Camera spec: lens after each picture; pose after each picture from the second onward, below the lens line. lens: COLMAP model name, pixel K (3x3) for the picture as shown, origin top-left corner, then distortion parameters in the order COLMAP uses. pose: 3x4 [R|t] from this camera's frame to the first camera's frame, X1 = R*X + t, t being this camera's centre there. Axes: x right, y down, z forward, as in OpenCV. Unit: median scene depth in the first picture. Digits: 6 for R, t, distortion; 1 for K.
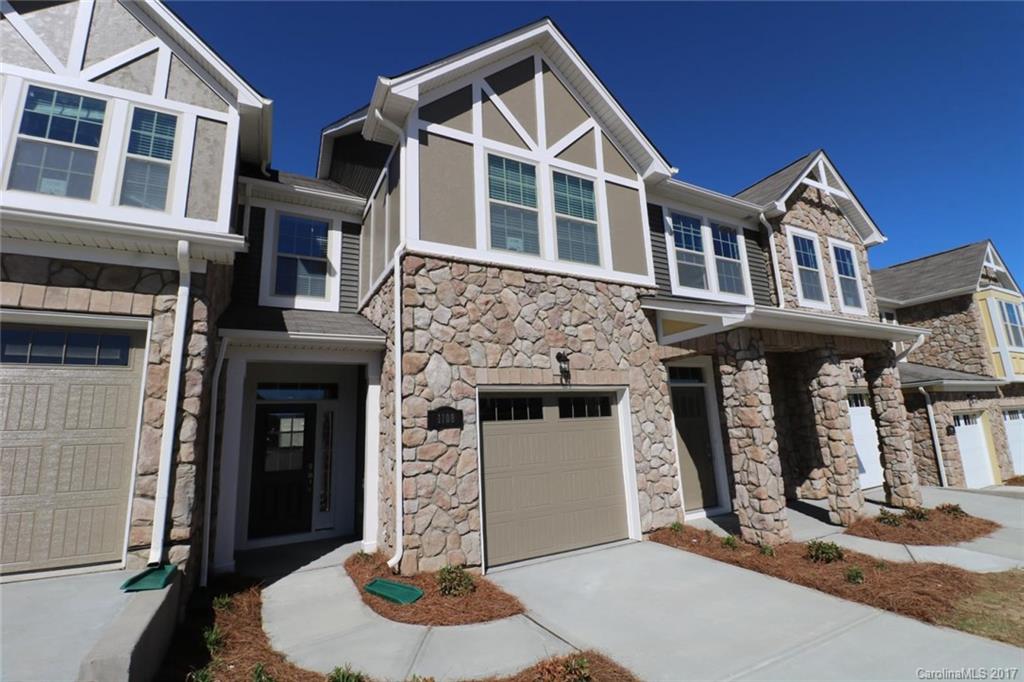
lens RADIAL K [[471.4, 0, 519.4], [0, 471.4, 342.1], [0, 0, 1]] dist [0.028870, -0.025436]
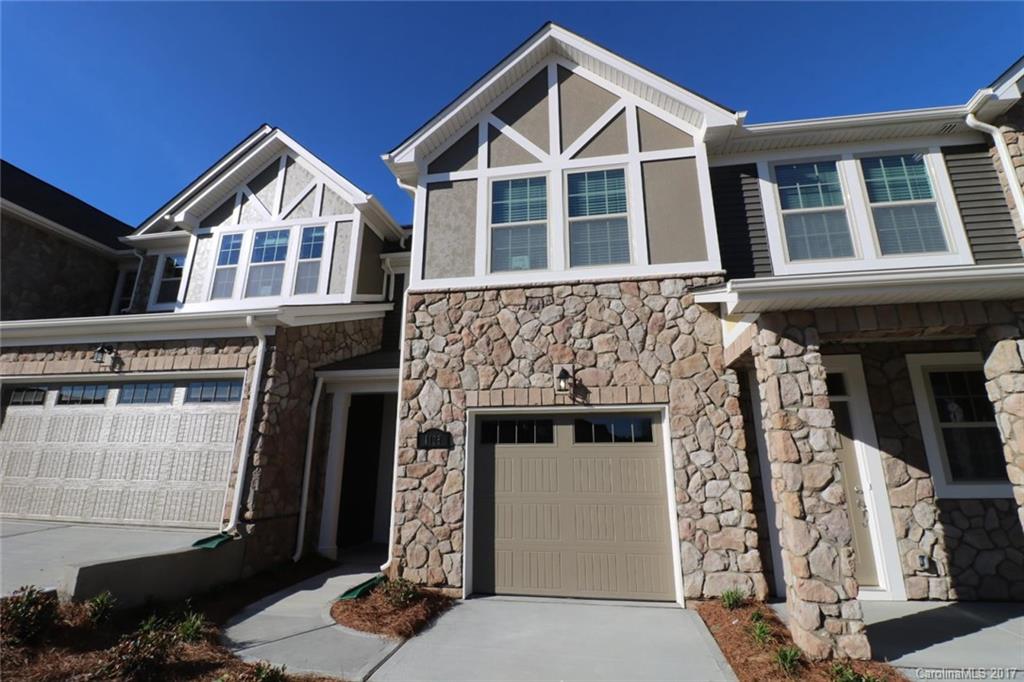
lens RADIAL K [[471.4, 0, 519.4], [0, 471.4, 342.1], [0, 0, 1]] dist [0.028870, -0.025436]
pose [[0.781275, -0.110943, -0.614248, 0.595264], [0.078155, 0.993720, -0.080075, 0.037288], [0.619274, 0.014554, 0.785040, 0.240774]]
